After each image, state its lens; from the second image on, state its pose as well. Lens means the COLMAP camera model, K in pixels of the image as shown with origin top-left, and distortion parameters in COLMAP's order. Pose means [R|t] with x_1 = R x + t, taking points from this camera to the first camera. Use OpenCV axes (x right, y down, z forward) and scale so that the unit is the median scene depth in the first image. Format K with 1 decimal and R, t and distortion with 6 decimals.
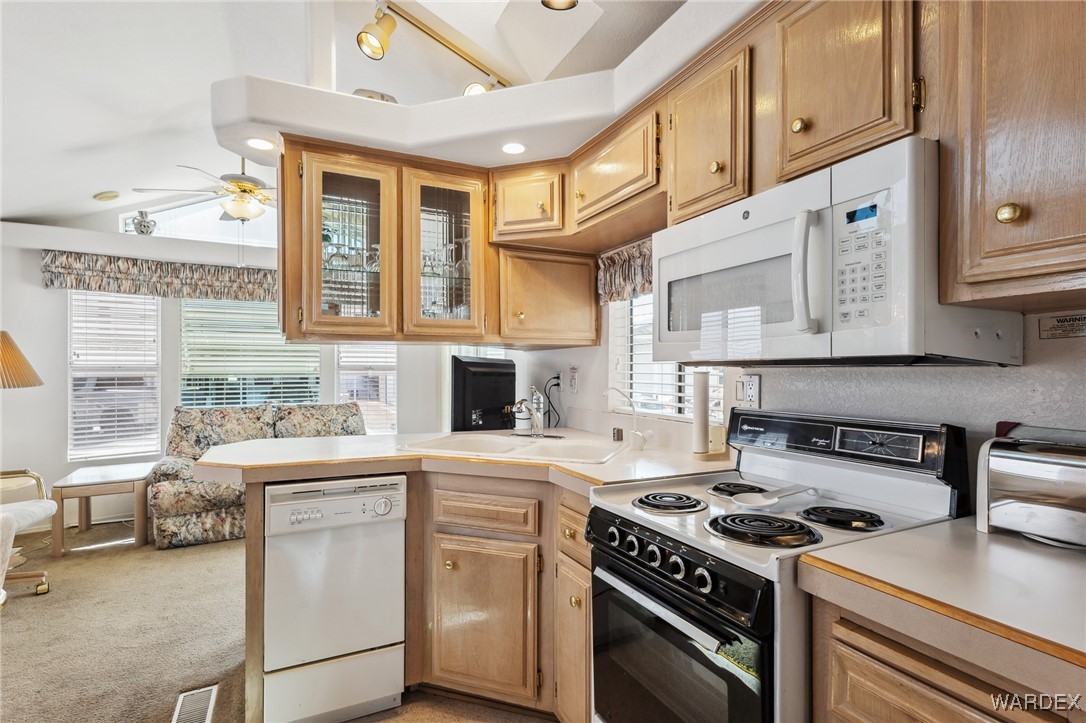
lens RADIAL K [[519.0, 0, 542.1], [0, 519.0, 369.5], [0, 0, 1]] dist [0.006449, -0.000204]
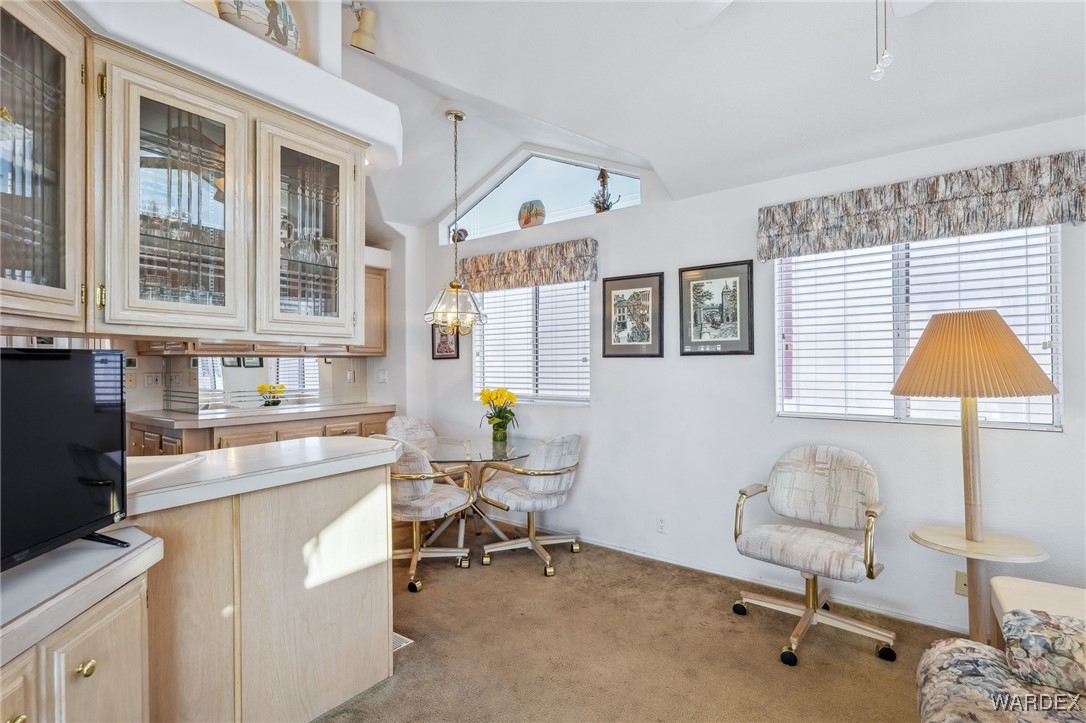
lens RADIAL K [[519.0, 0, 542.1], [0, 519.0, 369.5], [0, 0, 1]] dist [0.006449, -0.000204]
pose [[-0.895618, 0.007787, -0.444755, -0.237134], [0.004827, 0.999958, 0.007789, -0.007978], [0.444797, 0.004830, -0.895618, 1.225769]]
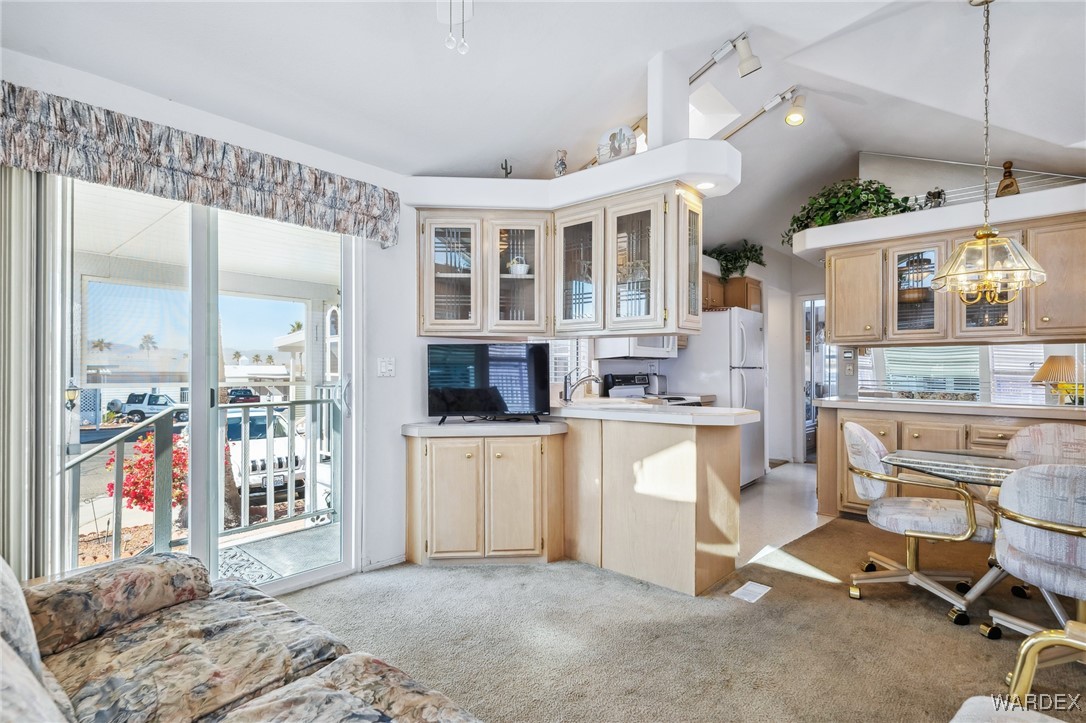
lens RADIAL K [[522.4, 0, 542.8], [0, 522.4, 367.6], [0, 0, 1]] dist [-0.000339, -0.000014]
pose [[-0.363530, -0.000673, 0.931582, -0.949299], [-0.004586, 0.999989, -0.001067, 0.021986], [-0.931571, -0.004660, -0.363529, 1.088091]]
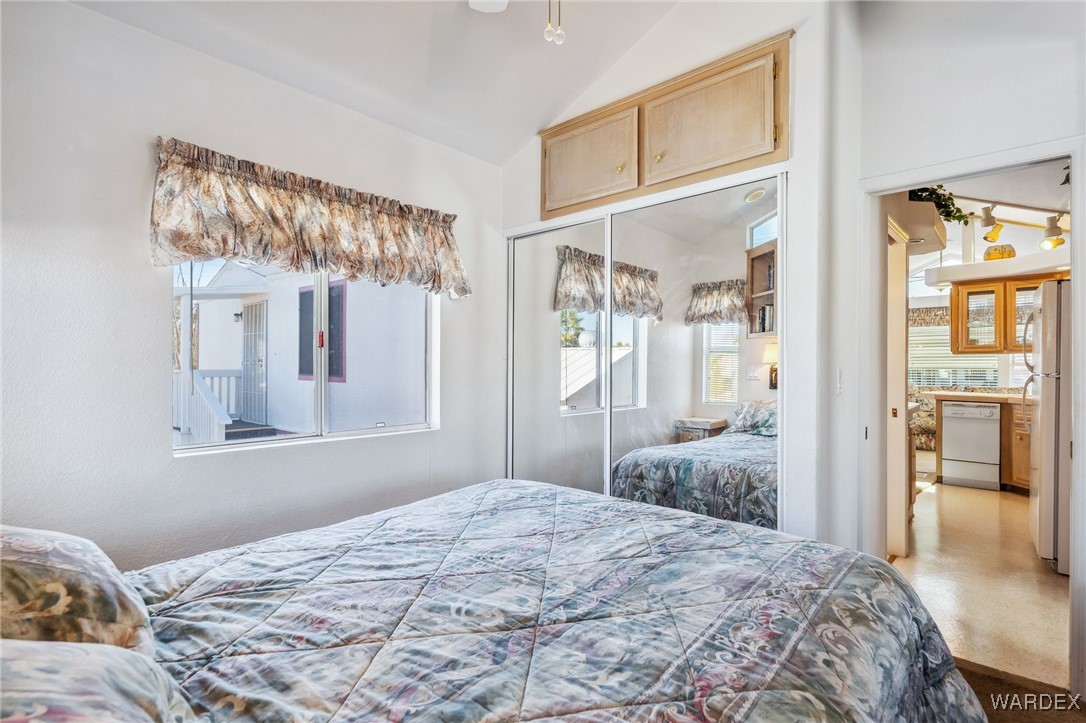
lens RADIAL K [[522.4, 0, 542.8], [0, 522.4, 367.6], [0, 0, 1]] dist [-0.000339, -0.000014]
pose [[0.369244, 0.002692, -0.929329, 0.734308], [-0.000018, 0.999996, 0.002889, 0.004200], [0.929333, -0.001050, 0.369242, -1.177438]]
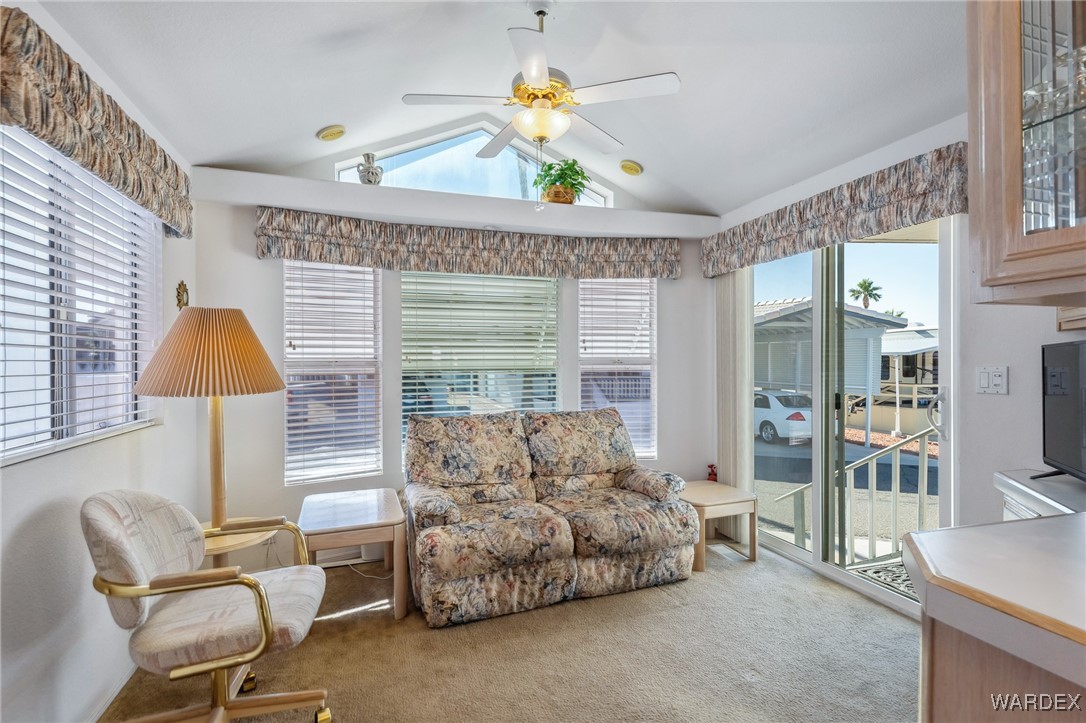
lens RADIAL K [[522.4, 0, 542.8], [0, 522.4, 367.6], [0, 0, 1]] dist [-0.000339, -0.000014]
pose [[0.990018, -0.003740, -0.140888, -0.490596], [0.005052, 0.999947, 0.008949, -0.001905], [0.140847, -0.009572, 0.989985, 0.341573]]
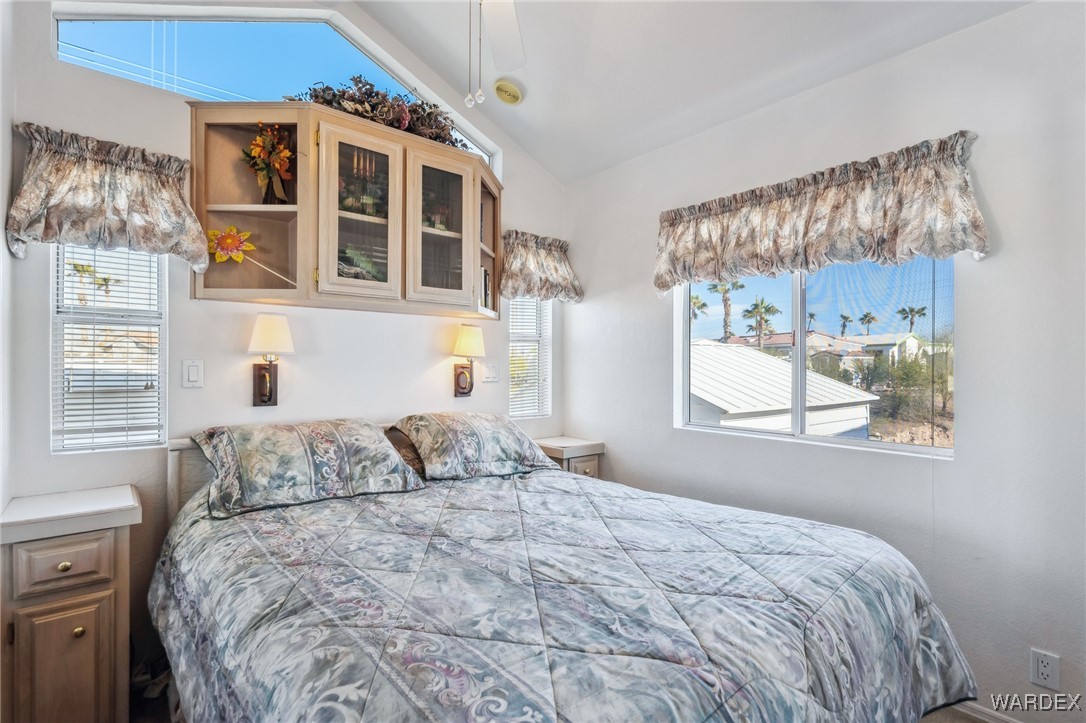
lens RADIAL K [[522.4, 0, 542.8], [0, 522.4, 367.6], [0, 0, 1]] dist [-0.000339, -0.000014]
pose [[-0.971456, -0.007162, -0.237113, 0.414294], [-0.007578, 0.999971, 0.000843, 0.010368], [0.237100, 0.002615, -0.971482, -0.497550]]
